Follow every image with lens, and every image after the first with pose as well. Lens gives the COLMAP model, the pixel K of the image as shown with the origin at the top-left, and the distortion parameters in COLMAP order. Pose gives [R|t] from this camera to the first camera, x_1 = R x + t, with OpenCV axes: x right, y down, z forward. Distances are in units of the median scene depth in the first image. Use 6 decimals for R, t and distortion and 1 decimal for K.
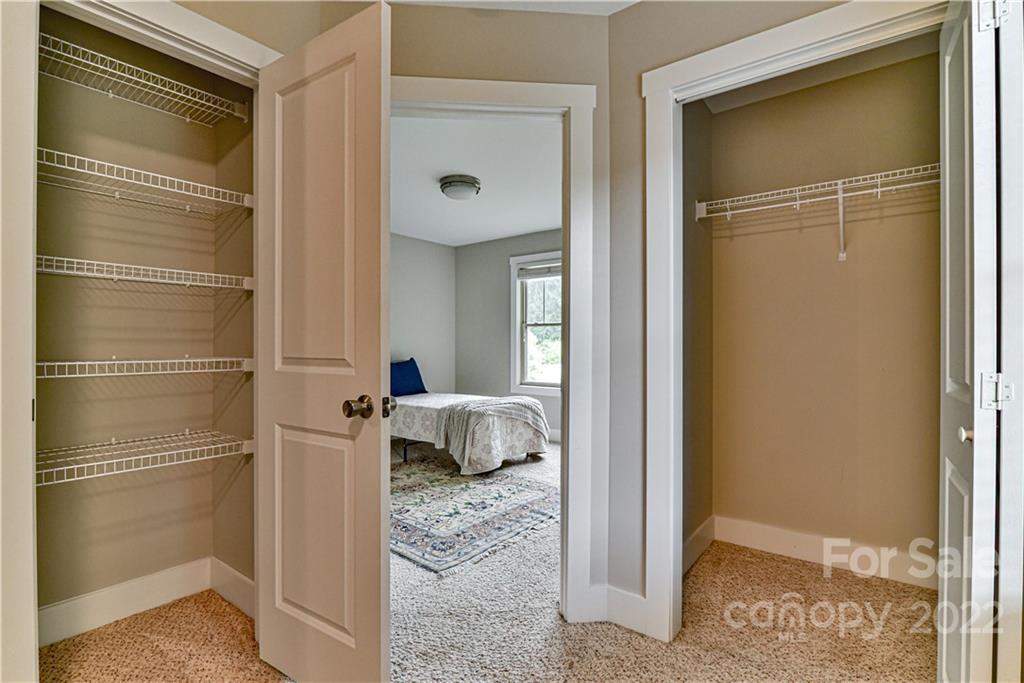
lens RADIAL K [[468.3, 0, 506.0], [0, 468.3, 350.2], [0, 0, 1]] dist [-0.016265, 0.000015]
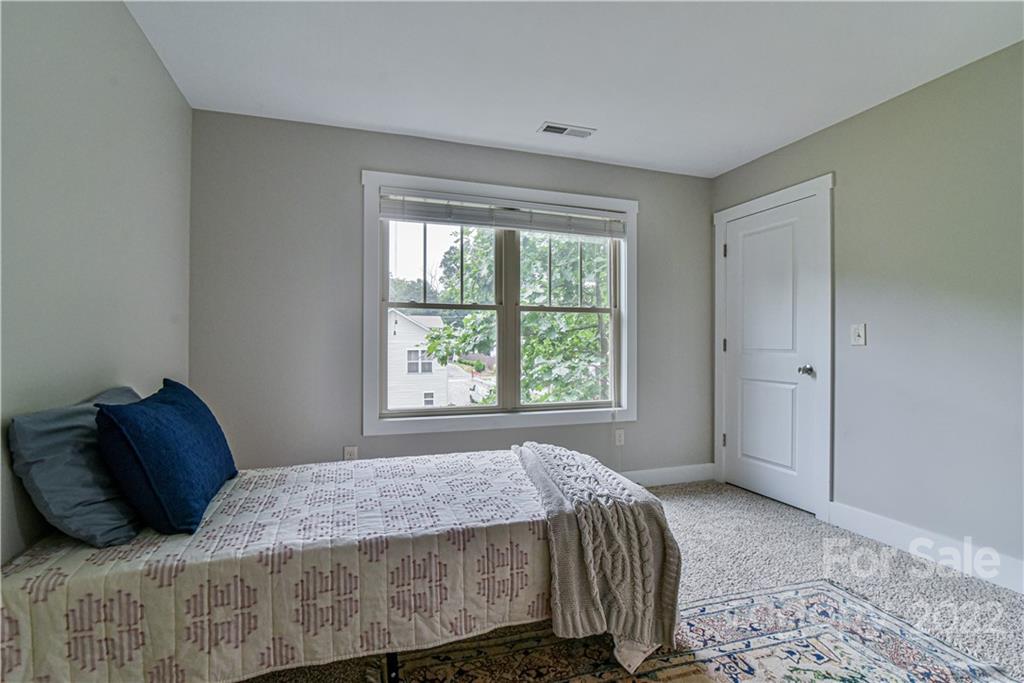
lens RADIAL K [[476.9, 0, 505.9], [0, 476.9, 344.6], [0, 0, 1]] dist [-0.014040, -0.000028]
pose [[0.563436, -0.009792, 0.826102, -0.466118], [0.000690, 0.999935, 0.011382, -0.019794], [-0.826159, -0.005843, 0.563406, 0.818438]]
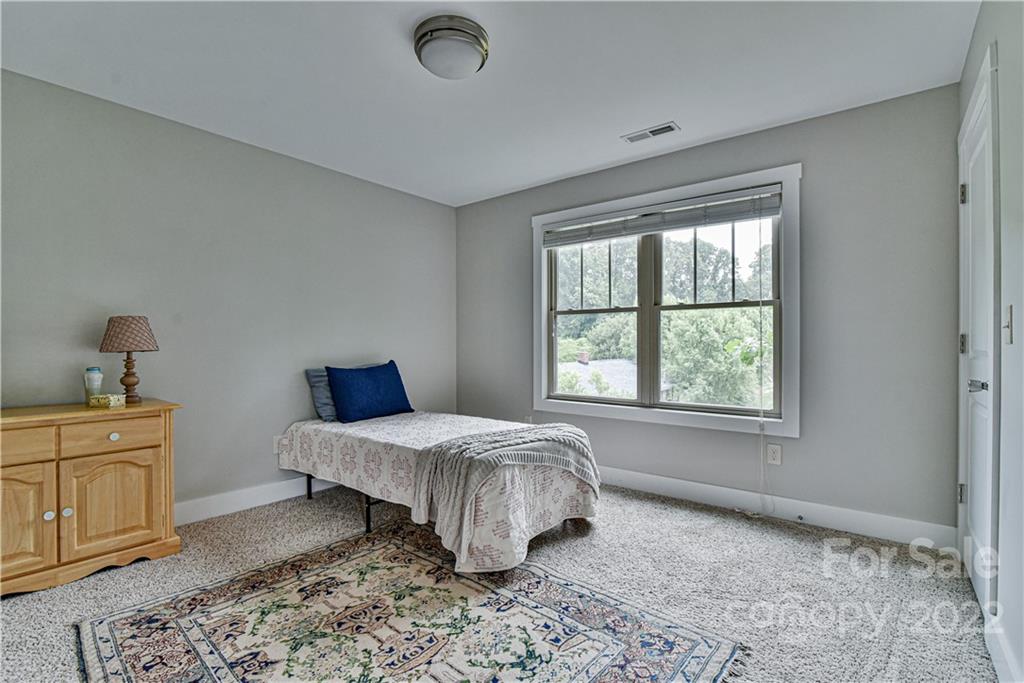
lens RADIAL K [[468.3, 0, 506.0], [0, 468.3, 350.2], [0, 0, 1]] dist [-0.016265, 0.000015]
pose [[0.999724, -0.001809, -0.023438, -0.020746], [0.001979, 0.999972, 0.007222, -0.004522], [0.023424, -0.007266, 0.999699, 0.418744]]
